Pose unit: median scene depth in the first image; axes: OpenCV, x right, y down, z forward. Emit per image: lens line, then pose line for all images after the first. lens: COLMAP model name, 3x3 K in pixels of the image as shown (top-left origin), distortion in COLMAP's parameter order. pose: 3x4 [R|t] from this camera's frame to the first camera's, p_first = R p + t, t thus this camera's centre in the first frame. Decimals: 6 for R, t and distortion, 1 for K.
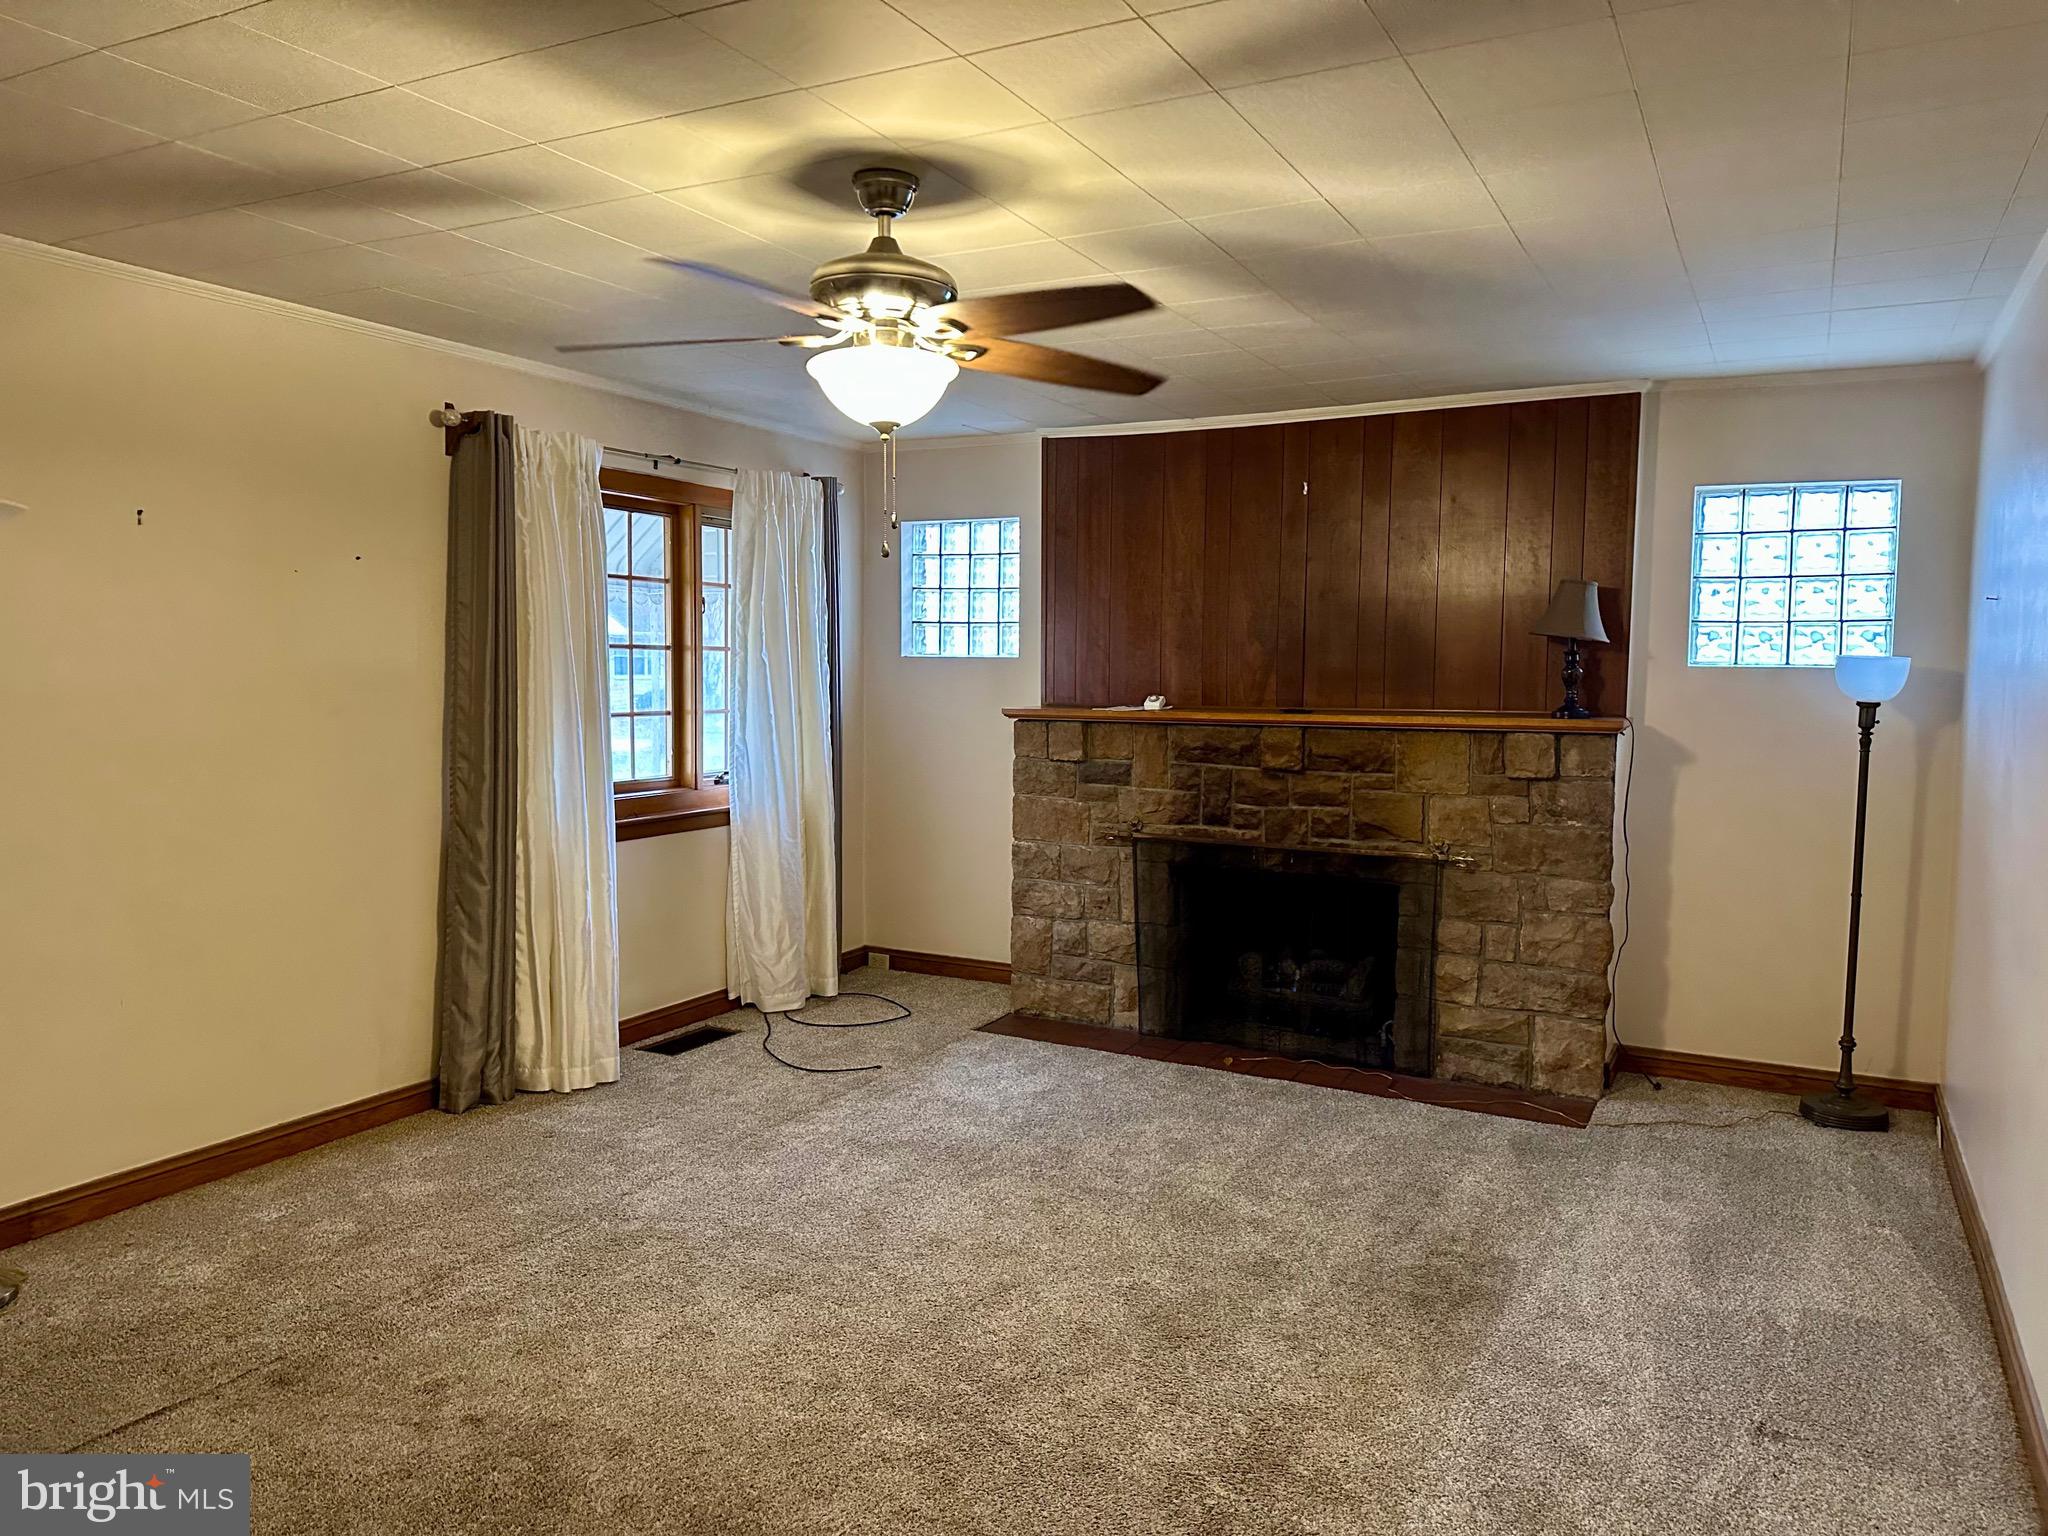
lens RADIAL K [[1405.1, 0, 1024.0], [0, 1405.1, 768.0], [0, 0, 1]] dist [0.119700, -0.142902]
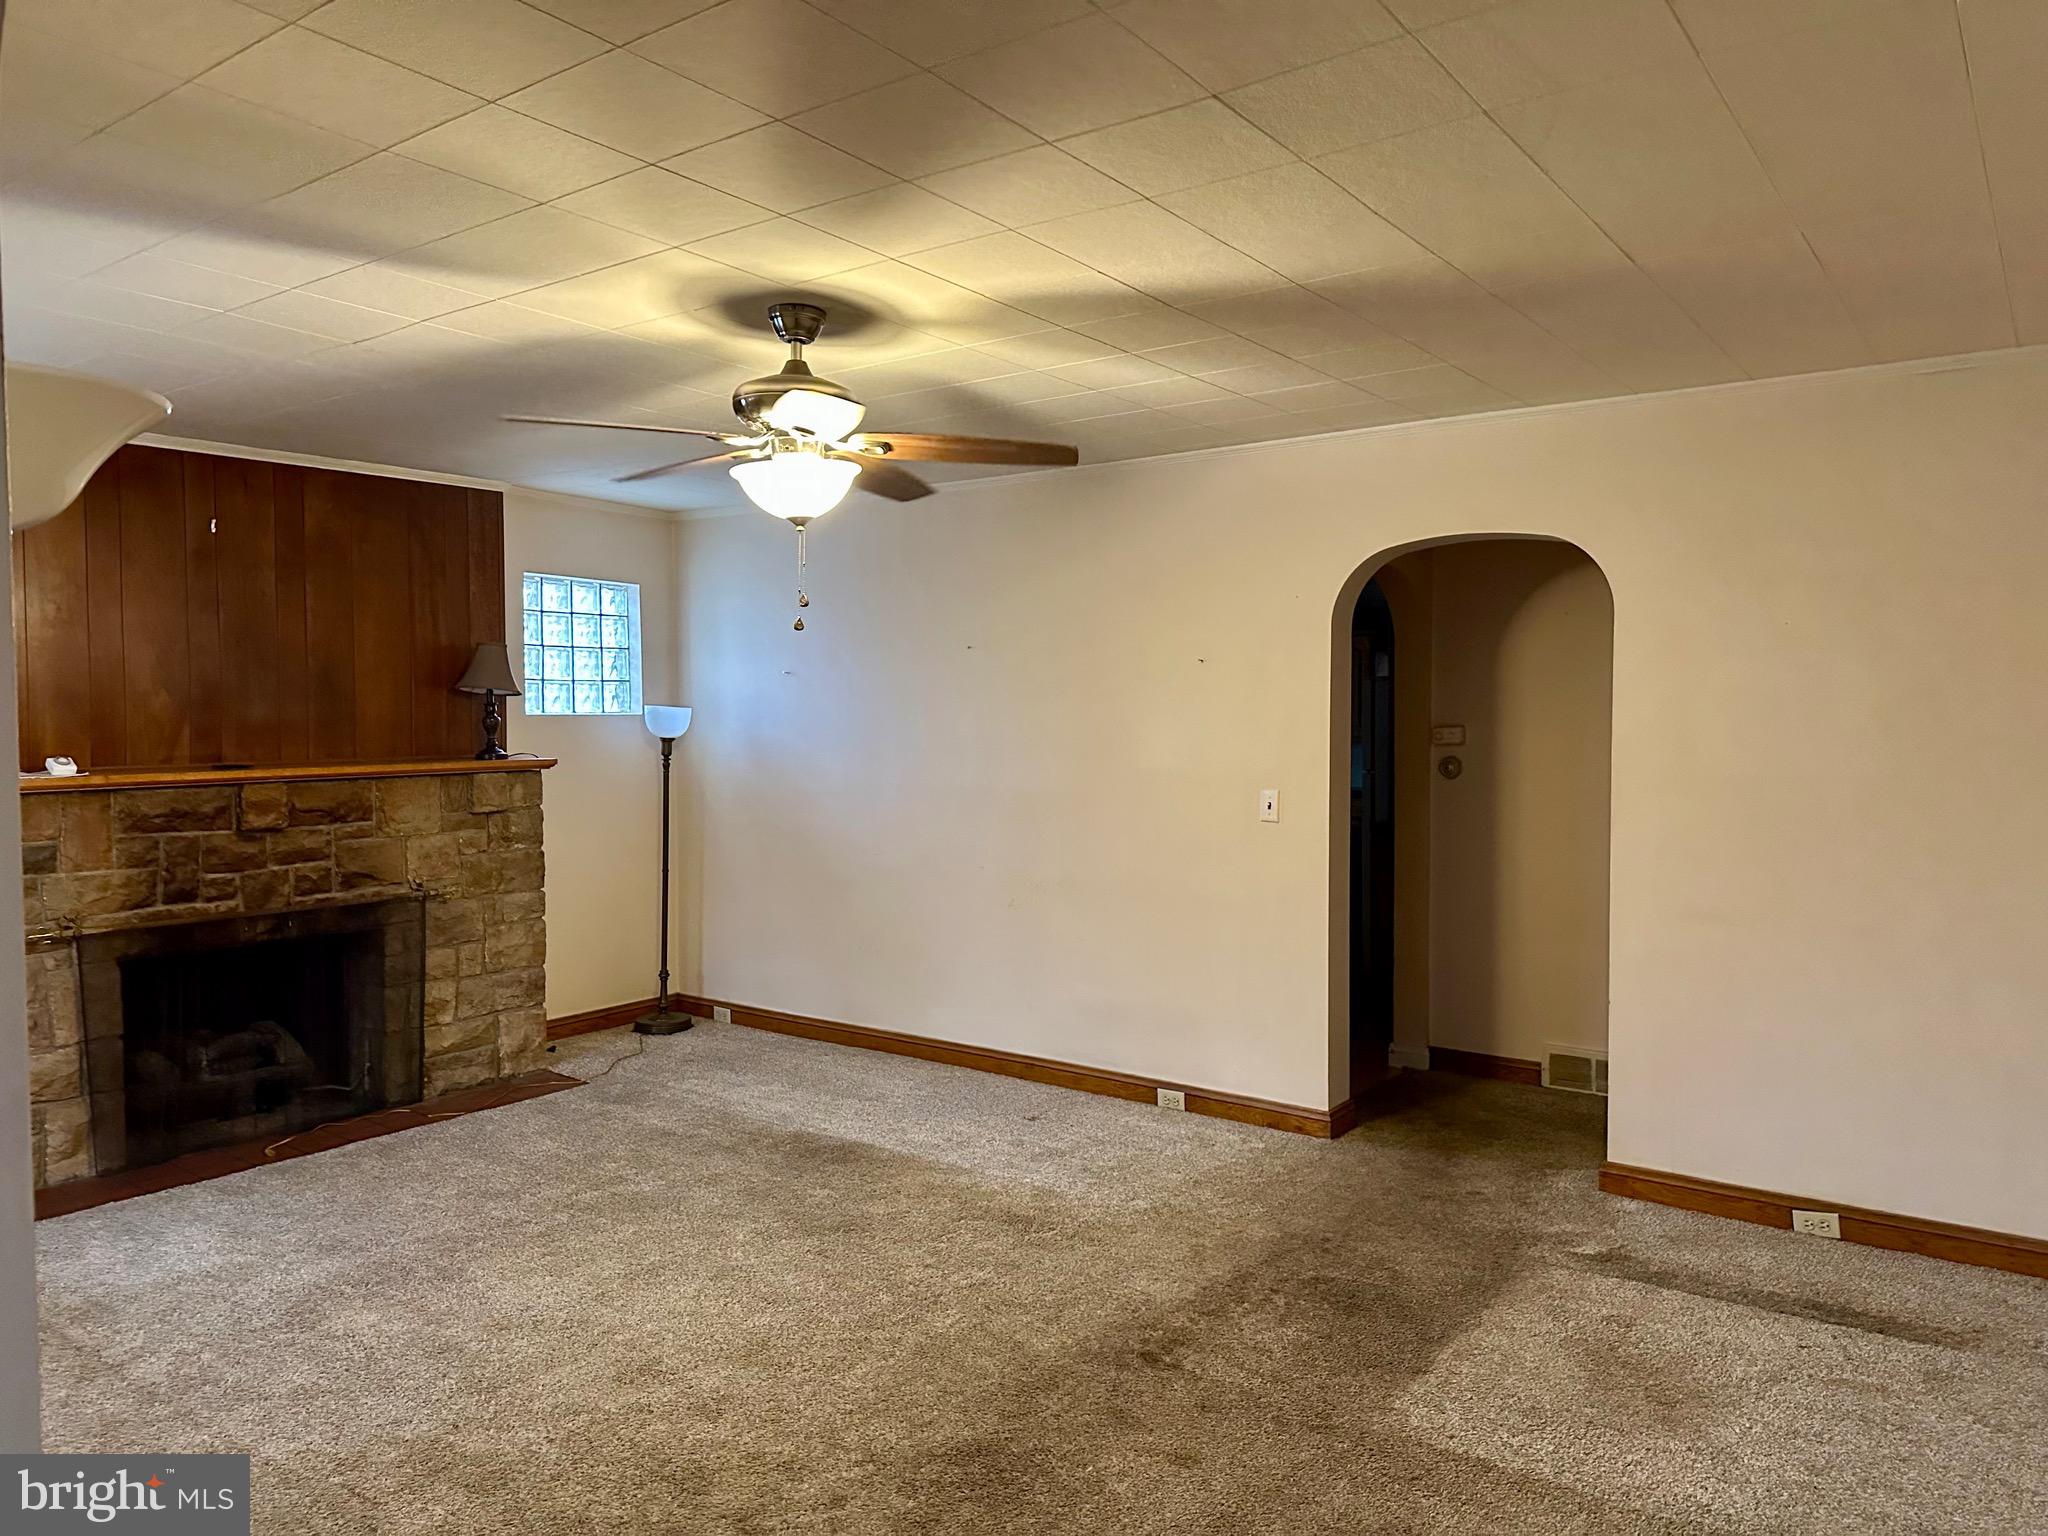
lens RADIAL K [[1405.1, 0, 1024.0], [0, 1405.1, 768.0], [0, 0, 1]] dist [0.119700, -0.142902]
pose [[0.163400, -0.051771, 0.985201, -0.695773], [0.078530, 0.996136, 0.039322, -0.038701], [-0.983429, 0.070942, 0.166835, 0.362139]]
